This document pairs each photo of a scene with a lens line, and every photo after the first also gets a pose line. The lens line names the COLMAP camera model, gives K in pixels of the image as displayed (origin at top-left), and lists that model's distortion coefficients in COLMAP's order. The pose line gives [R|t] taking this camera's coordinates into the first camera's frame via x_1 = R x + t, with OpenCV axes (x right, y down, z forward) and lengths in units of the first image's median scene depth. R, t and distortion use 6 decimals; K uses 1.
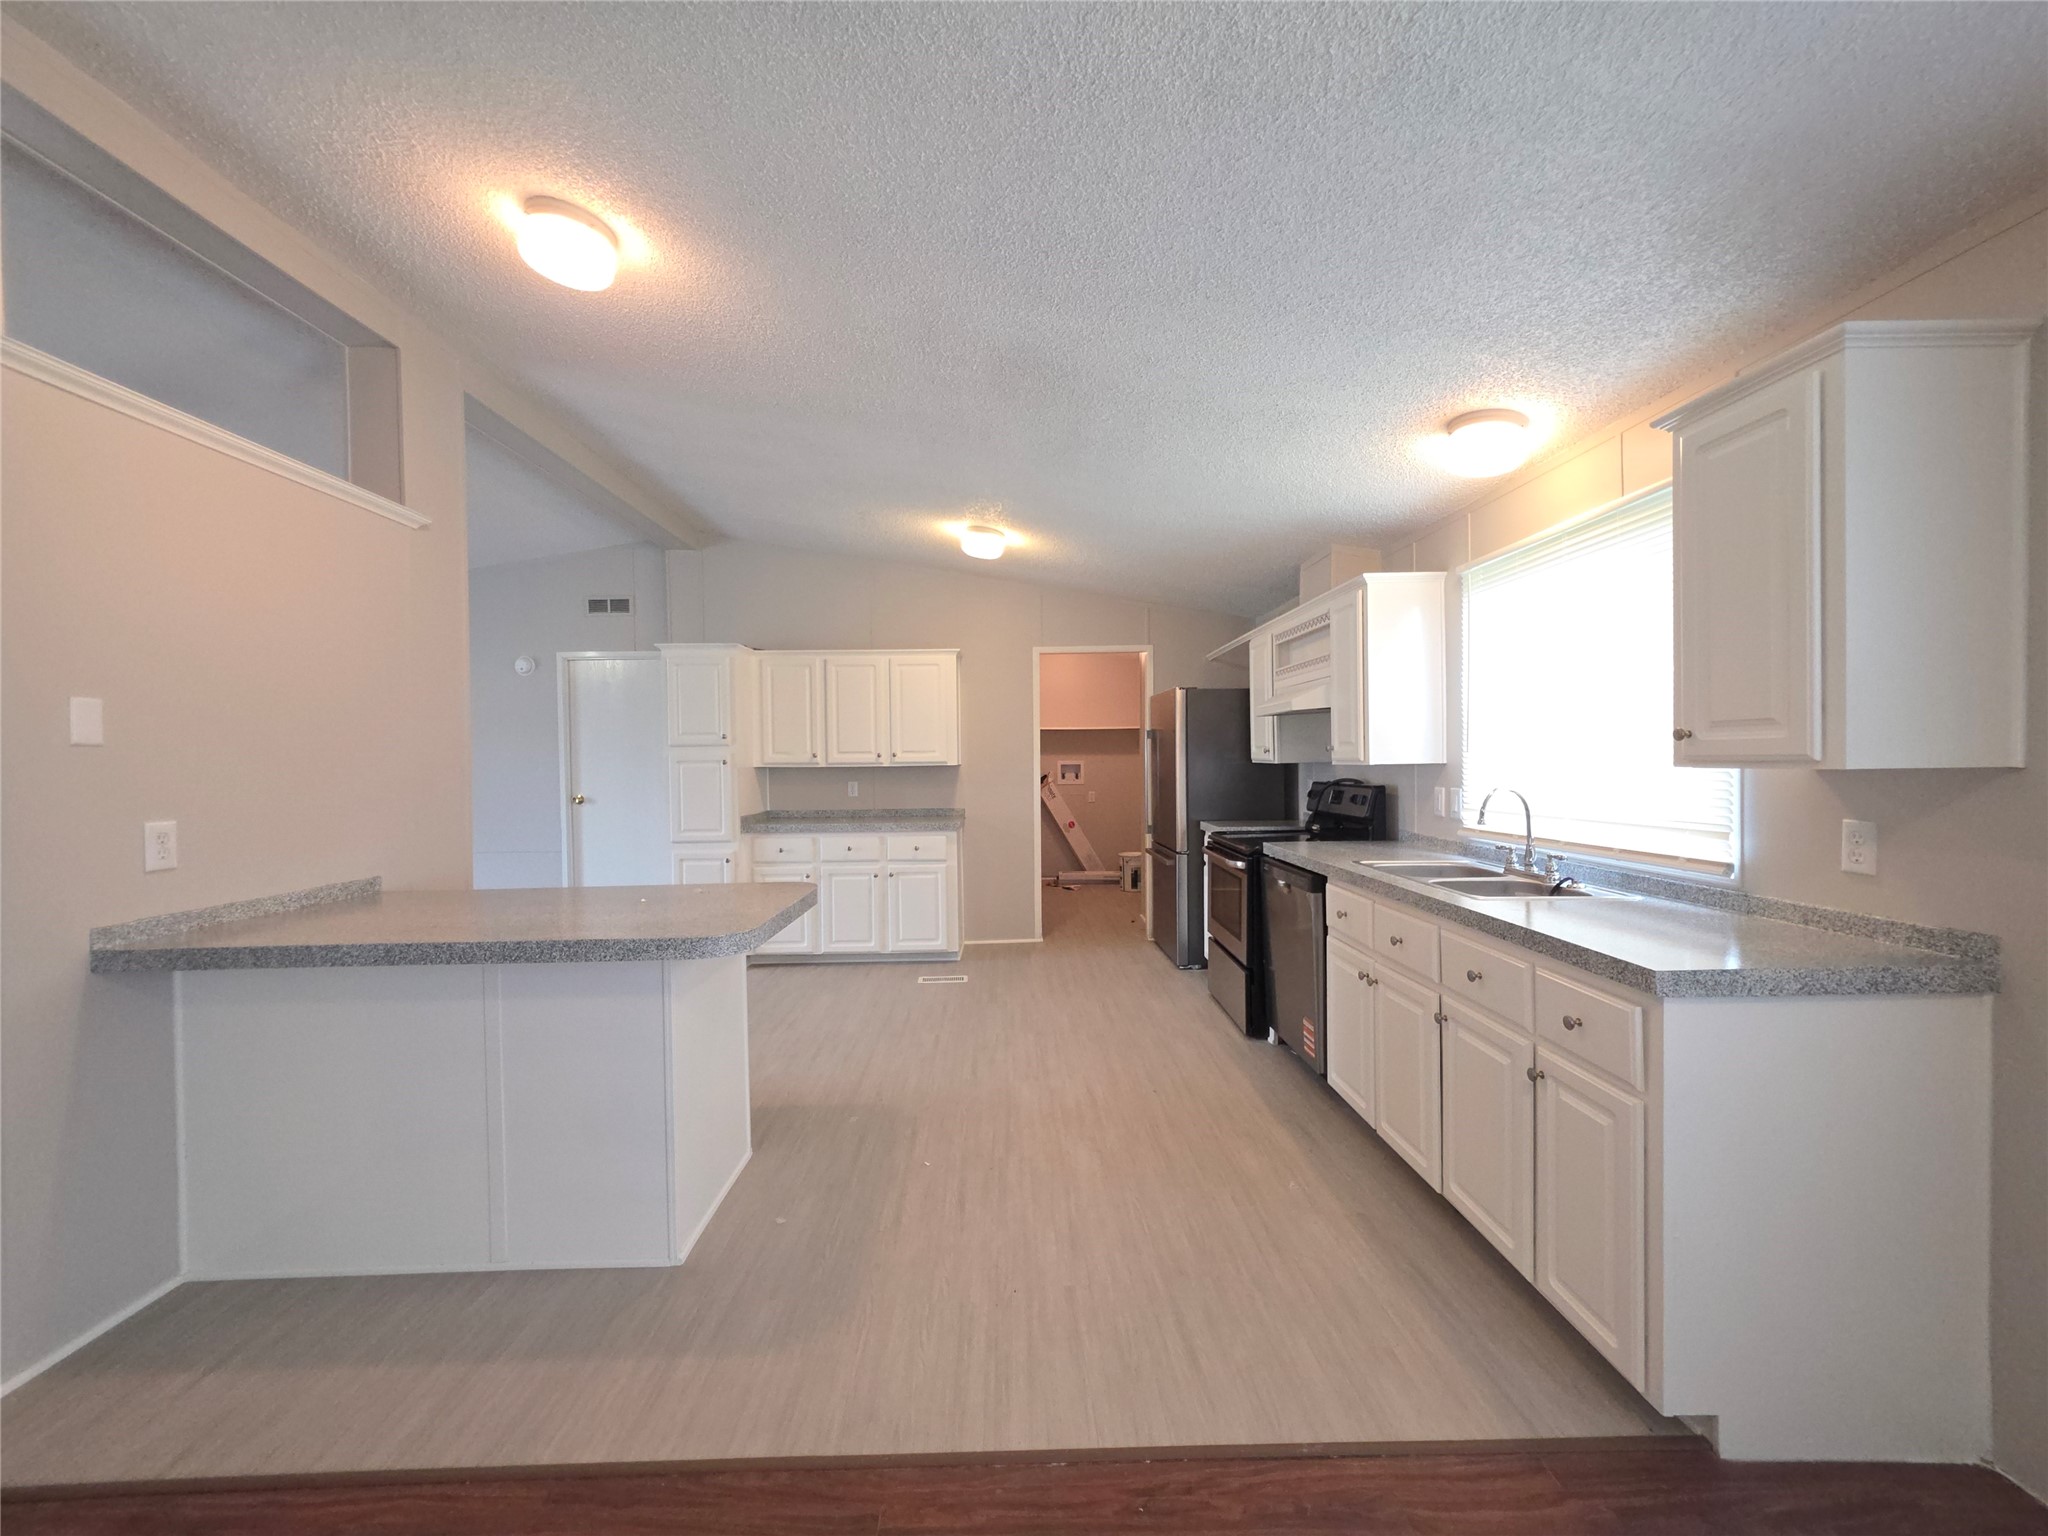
lens RADIAL K [[819.8, 0, 1024.6], [0, 819.8, 773.0], [0, 0, 1]] dist [0.001469, 0.000142]
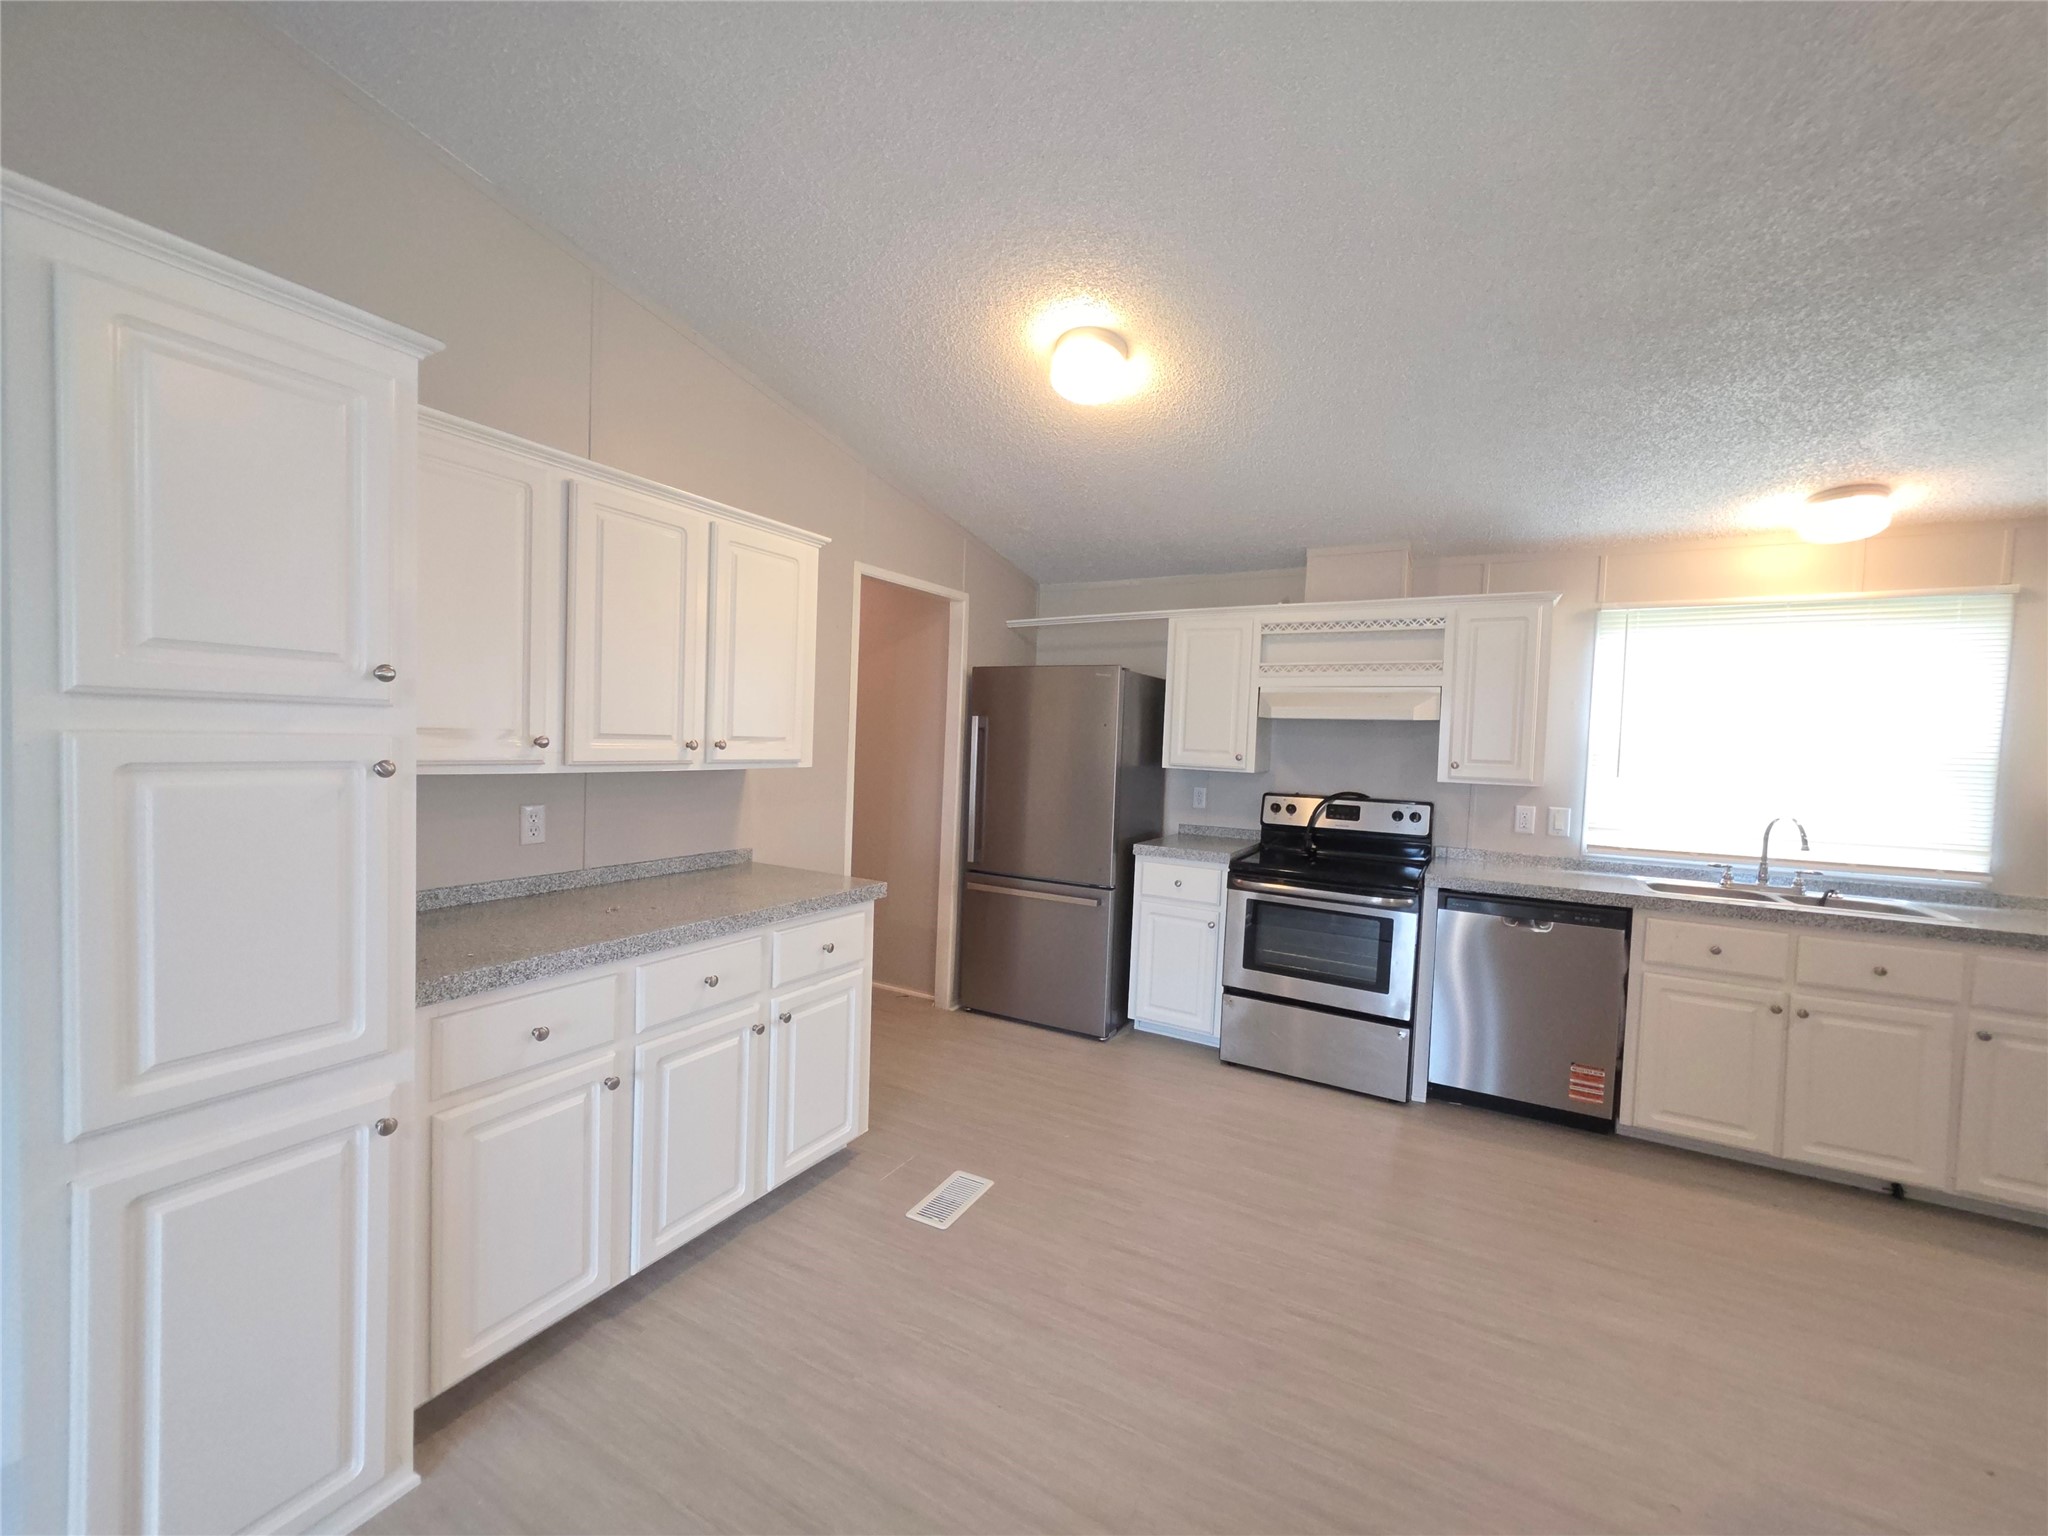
lens RADIAL K [[819.8, 0, 1023.0], [0, 819.8, 769.0], [0, 0, 1]] dist [0.001469, 0.000142]
pose [[0.514155, -0.003615, 0.857690, -0.517900], [-0.023334, 0.999562, 0.018201, -0.023960], [-0.857380, -0.029371, 0.513846, 0.720314]]
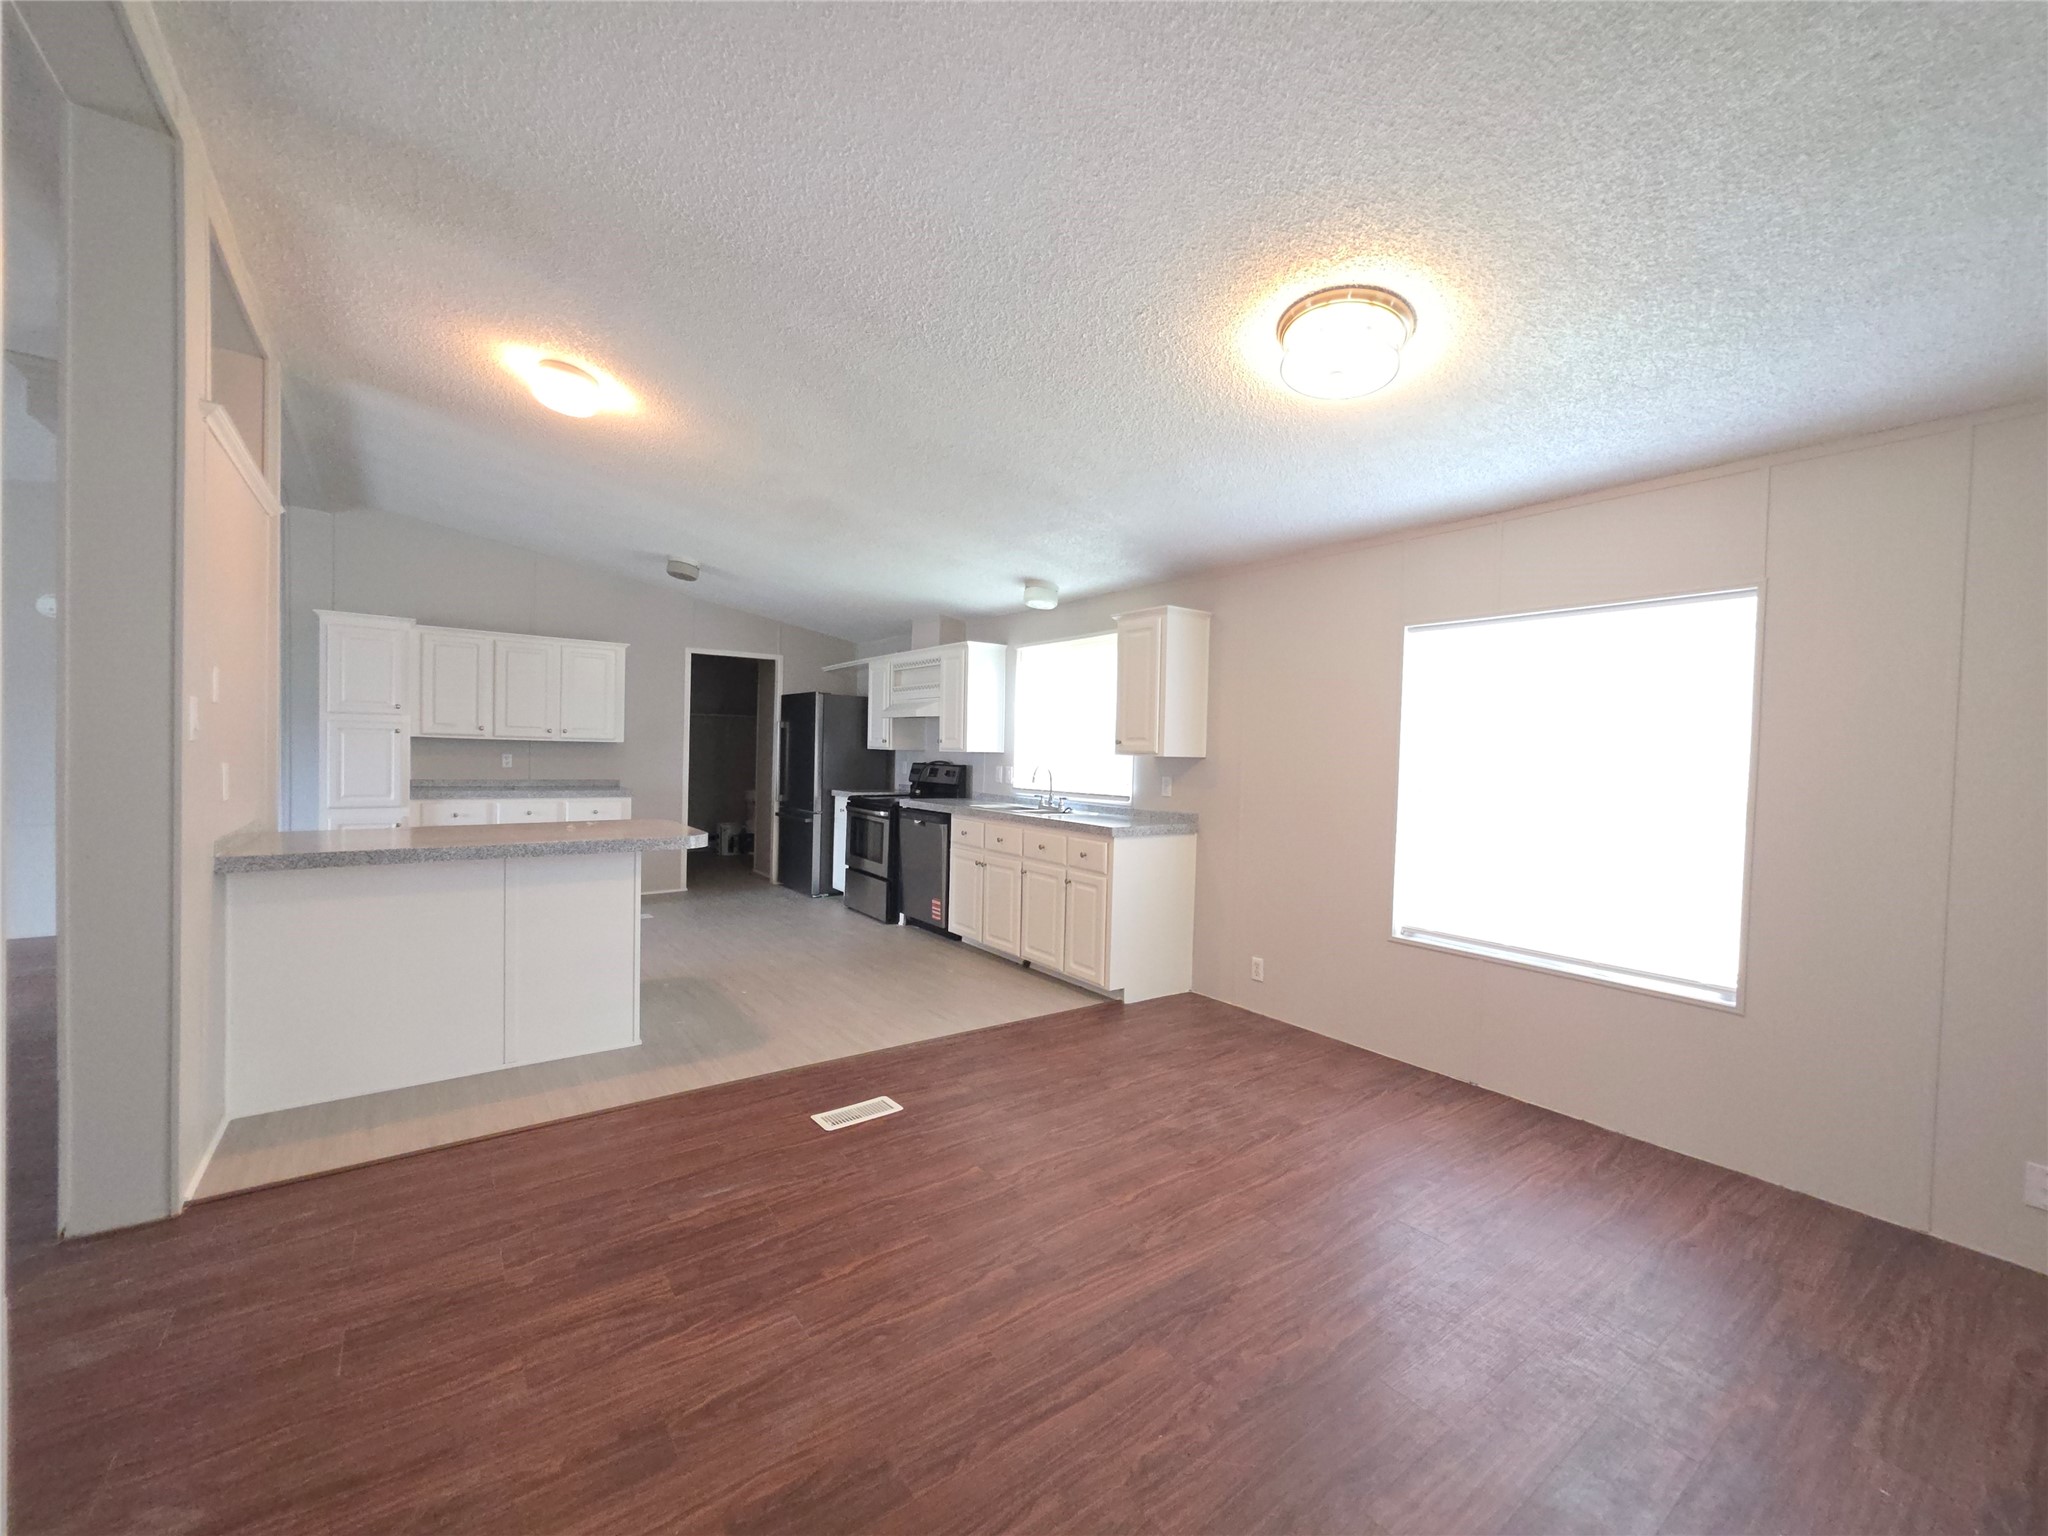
lens RADIAL K [[819.8, 0, 1020.5], [0, 819.8, 766.4], [0, 0, 1]] dist [0.001469, 0.000142]
pose [[0.820962, 0.022034, 0.570557, -0.327979], [-0.024867, 0.999687, -0.002825, 0.016088], [-0.570441, -0.011868, 0.821253, -0.335274]]
